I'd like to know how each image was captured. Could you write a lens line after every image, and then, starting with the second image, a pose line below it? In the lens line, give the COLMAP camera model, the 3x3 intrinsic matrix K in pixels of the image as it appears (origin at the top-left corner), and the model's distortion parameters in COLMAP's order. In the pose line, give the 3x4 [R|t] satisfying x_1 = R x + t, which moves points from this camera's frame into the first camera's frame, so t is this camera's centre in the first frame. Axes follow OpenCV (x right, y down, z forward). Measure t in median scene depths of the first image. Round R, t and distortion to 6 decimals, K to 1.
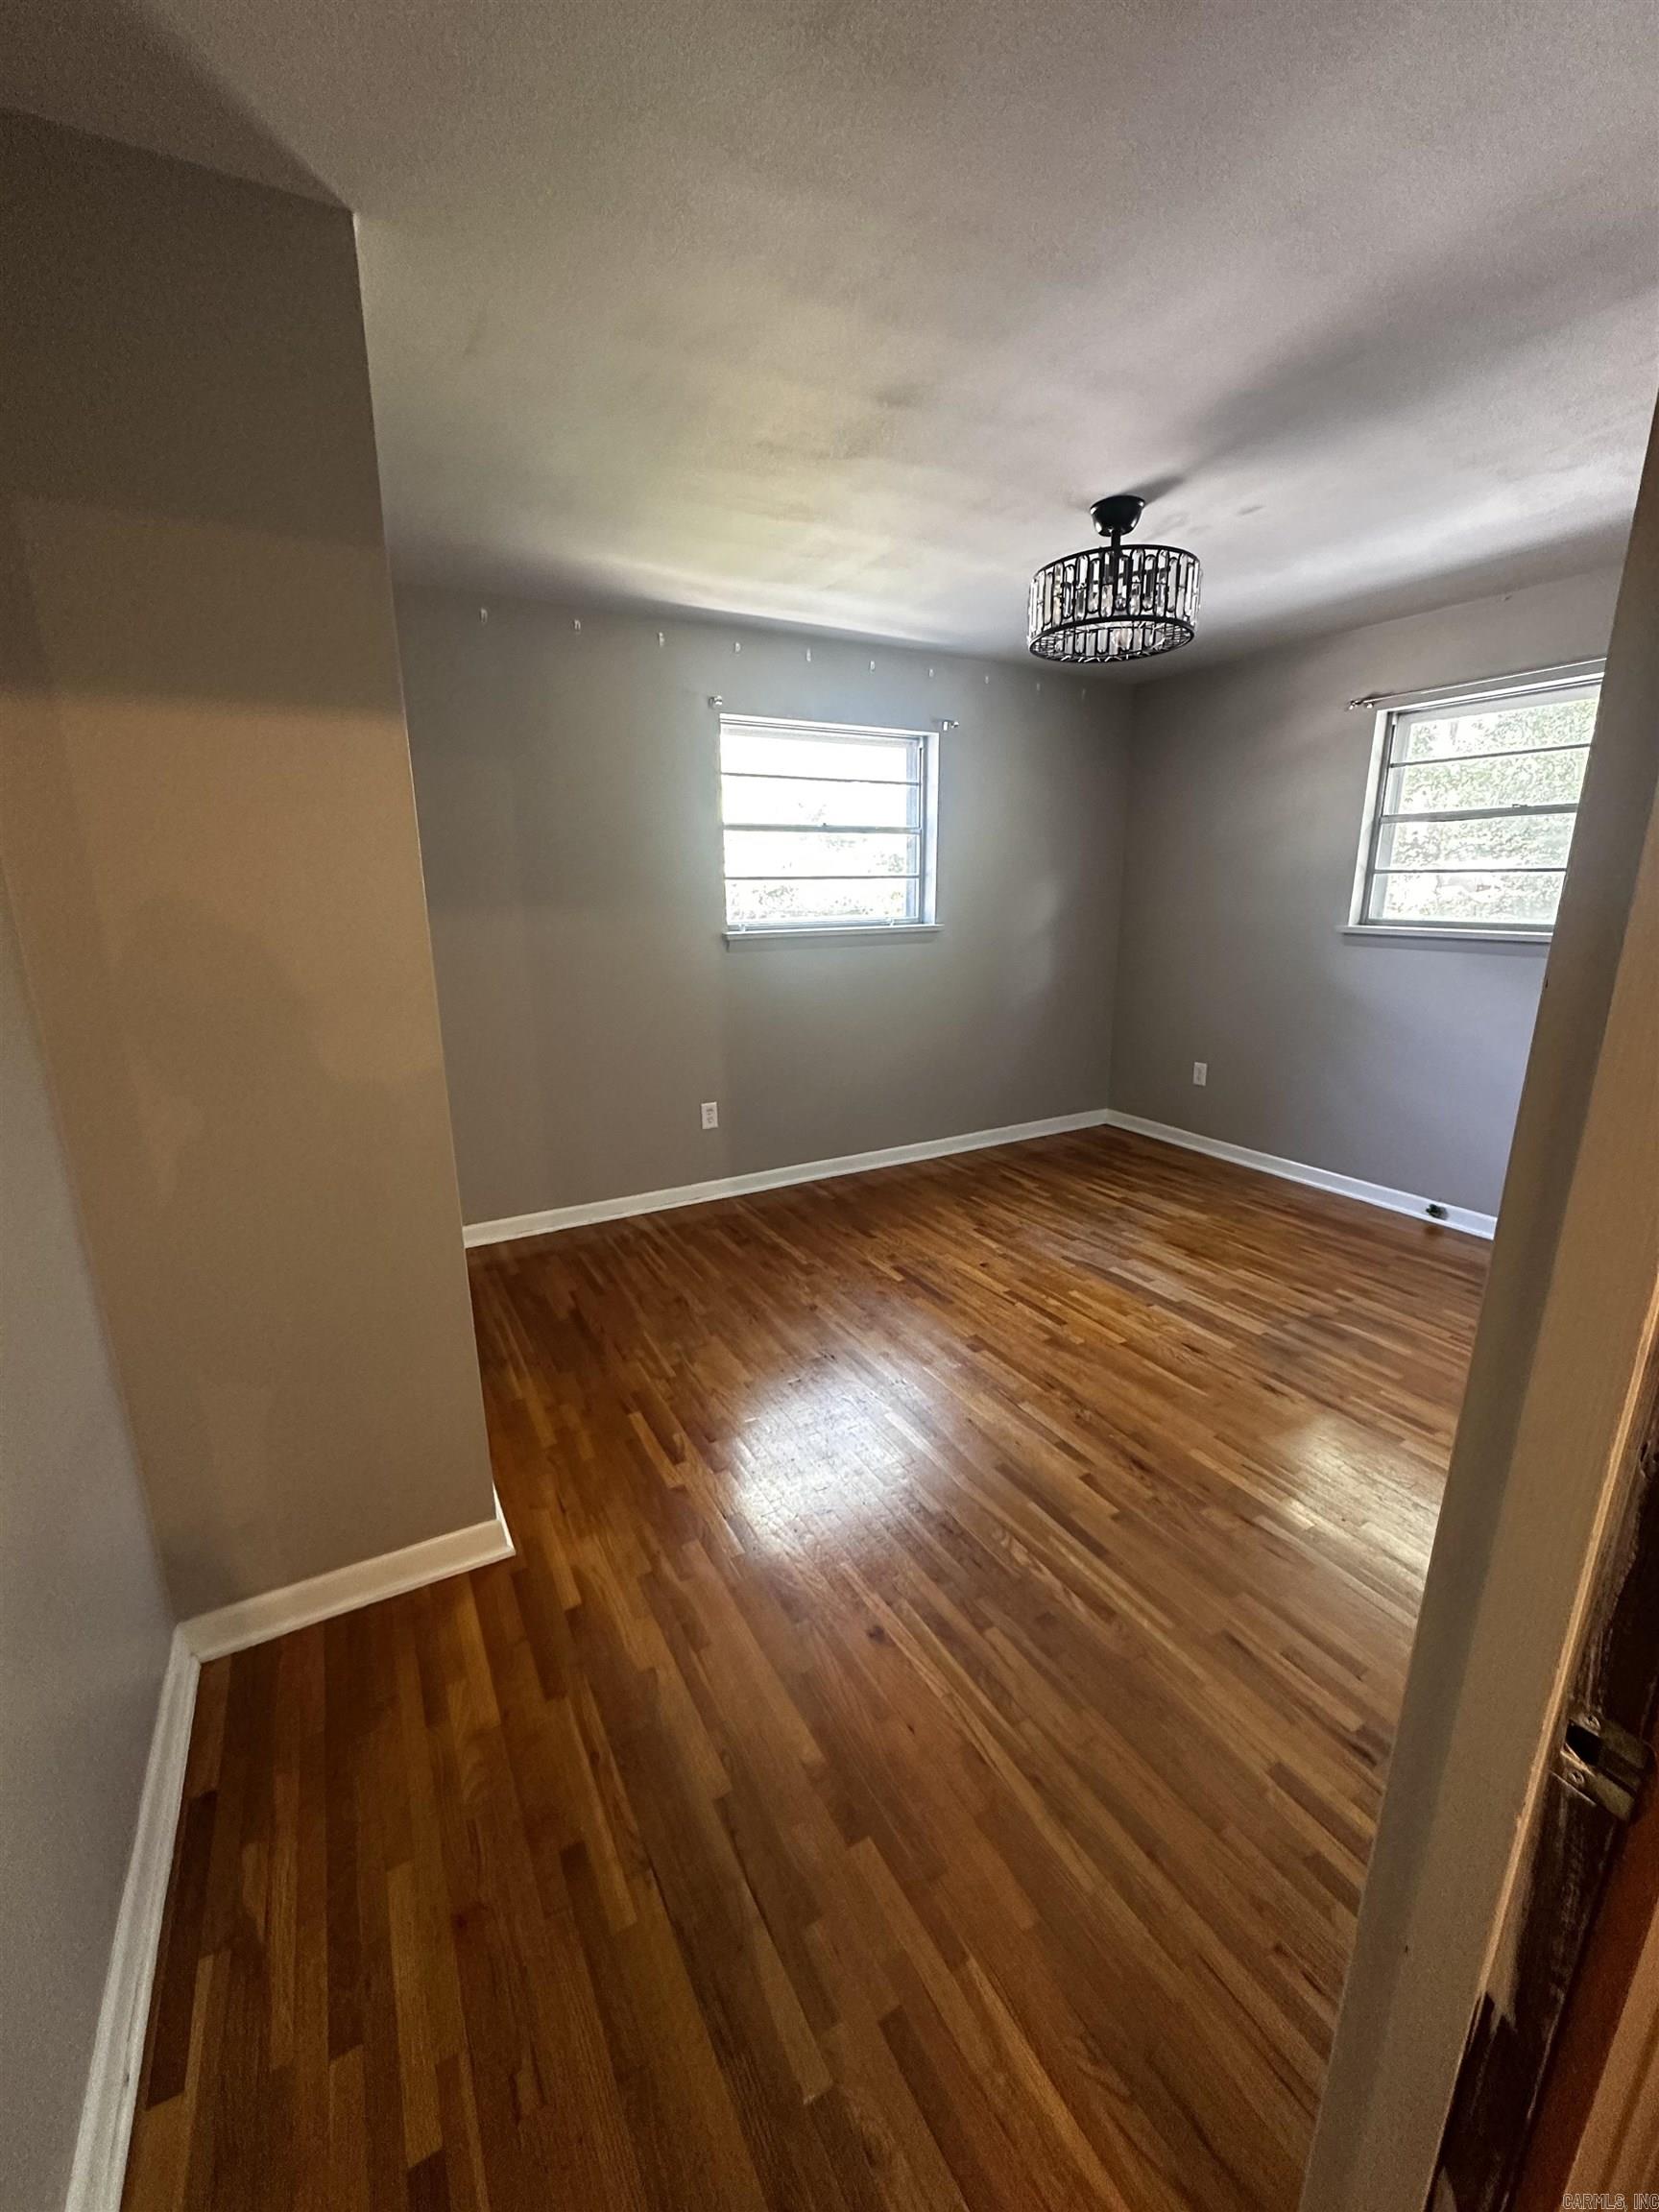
lens RADIAL K [[882.3, 0, 829.4], [0, 882.3, 1104.0], [0, 0, 1]] dist [-0.006304, 0.001073]
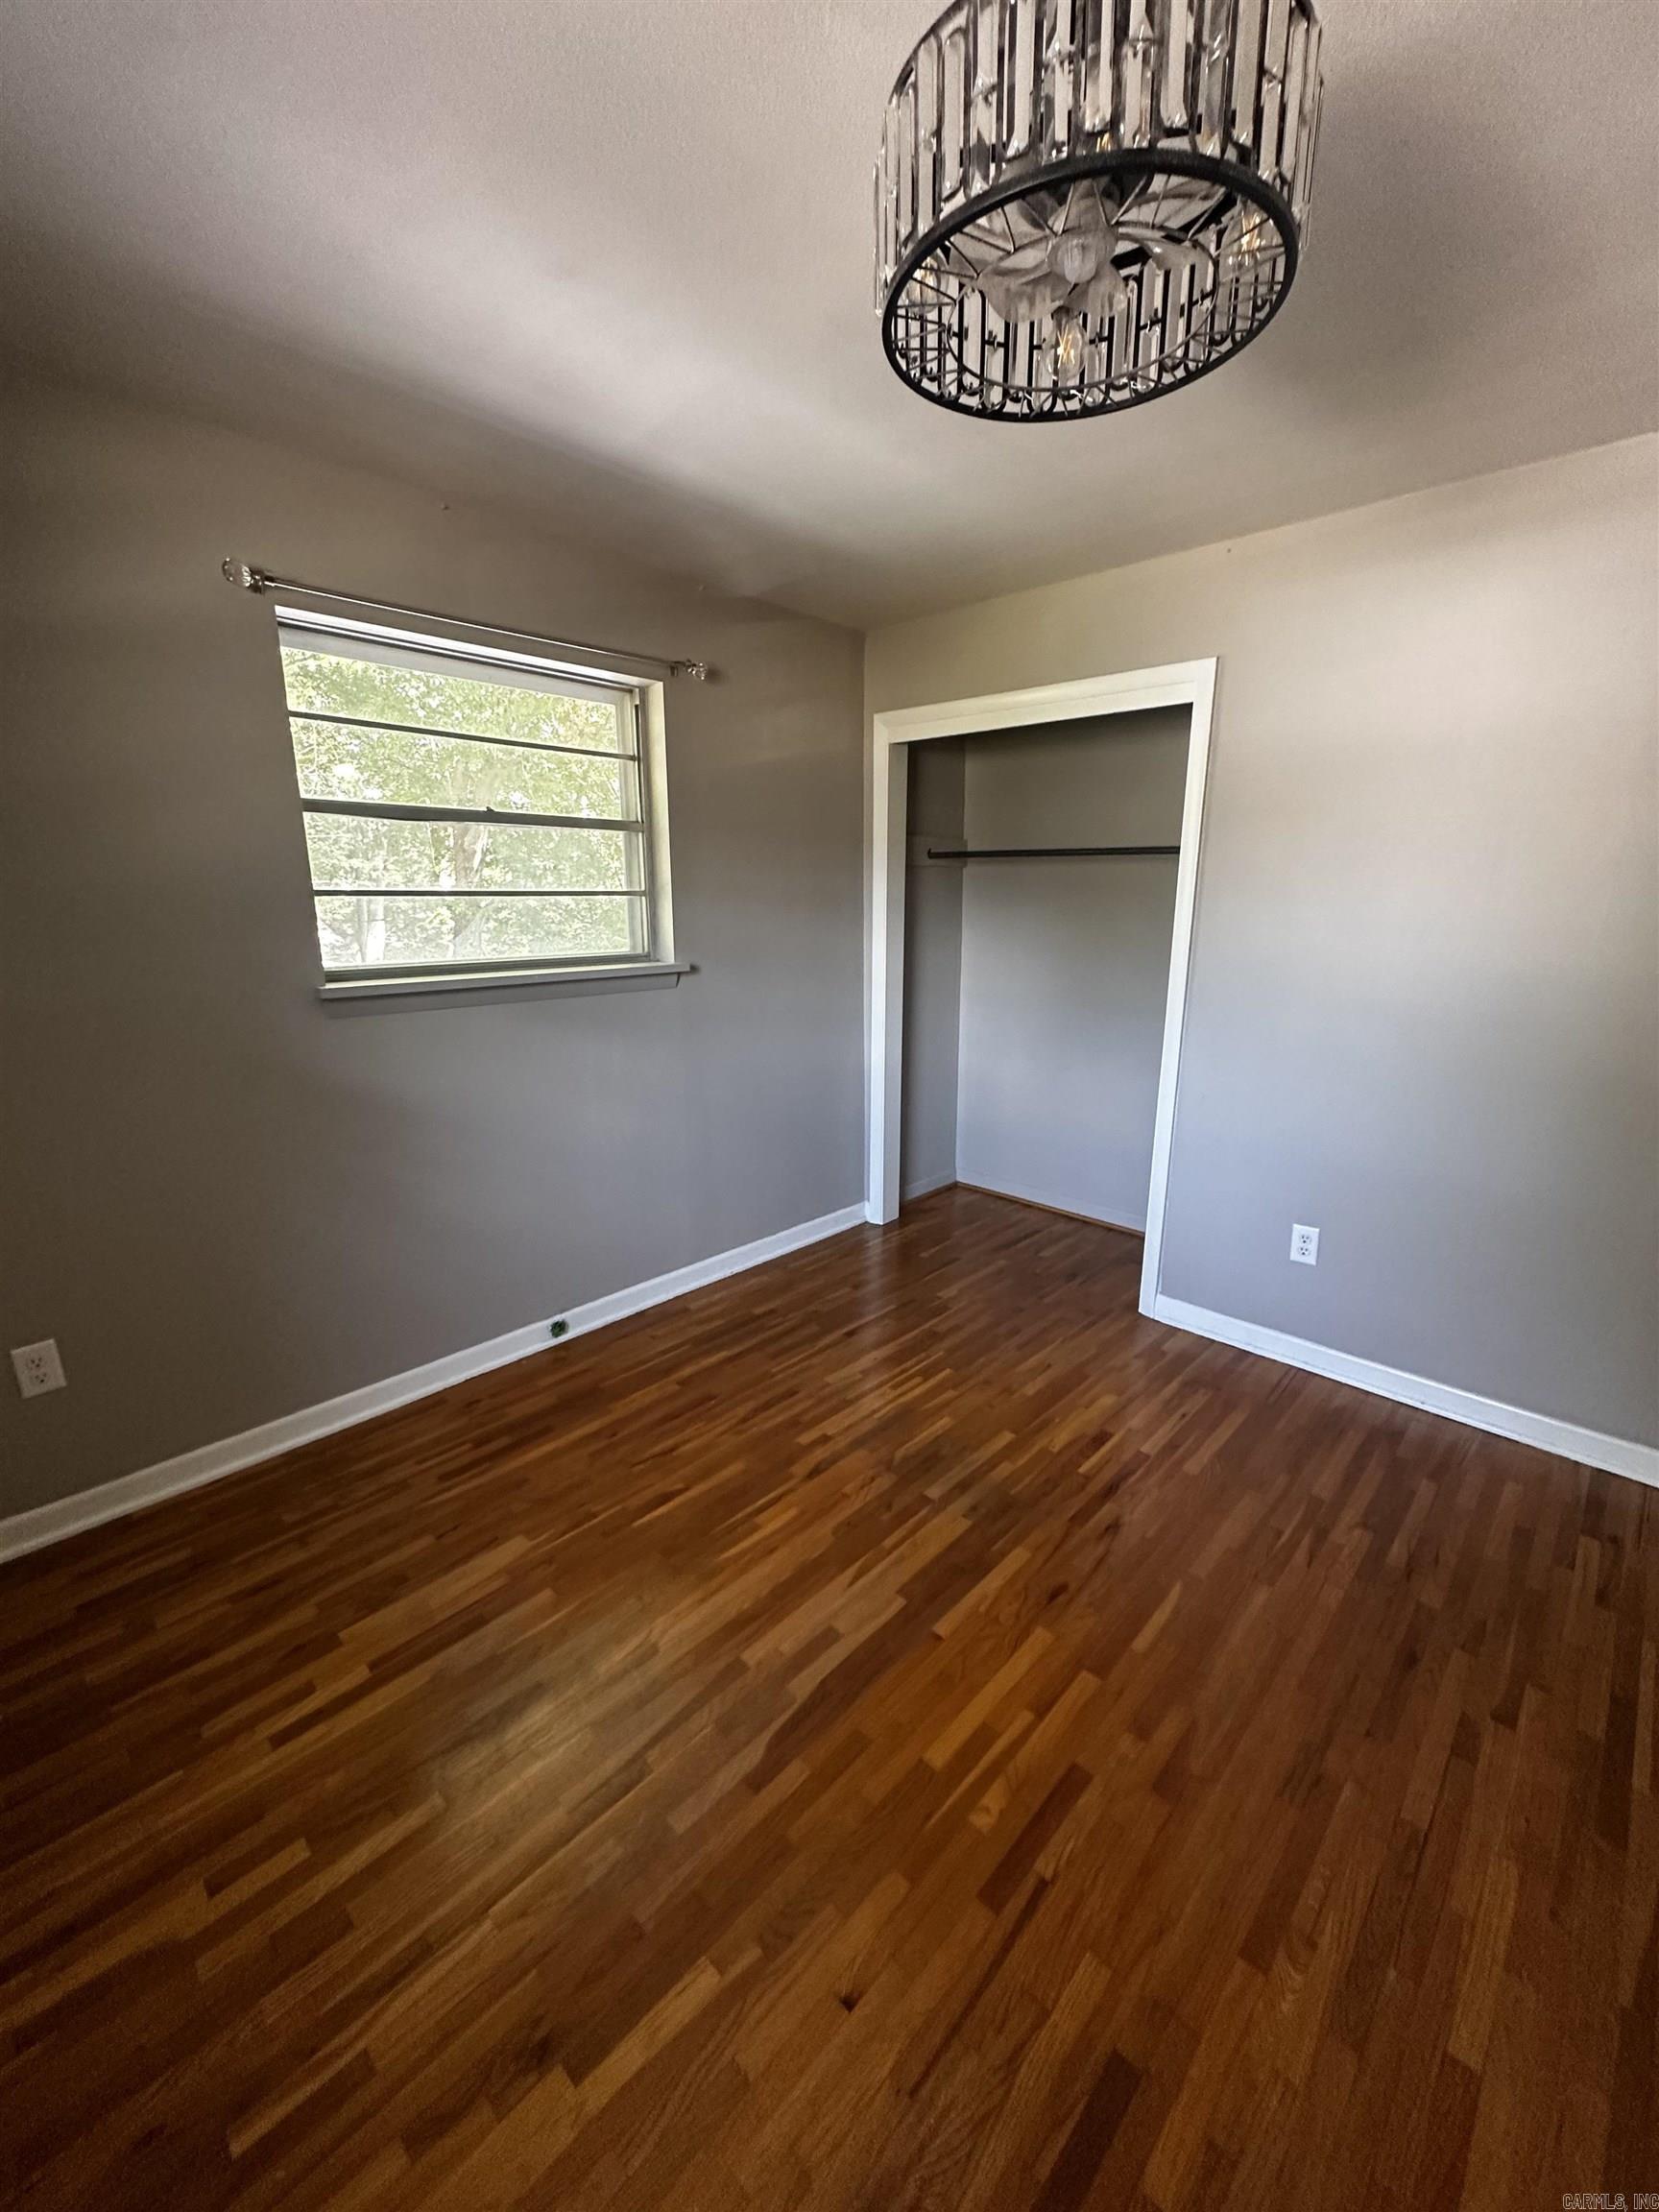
lens RADIAL K [[882.3, 0, 834.7], [0, 882.3, 1107.7], [0, 0, 1]] dist [-0.006304, 0.001073]
pose [[-0.287730, -0.223030, 0.931380, -0.071180], [0.240266, 0.924594, 0.295630, -0.245739], [-0.927084, 0.308841, -0.212447, 0.929401]]
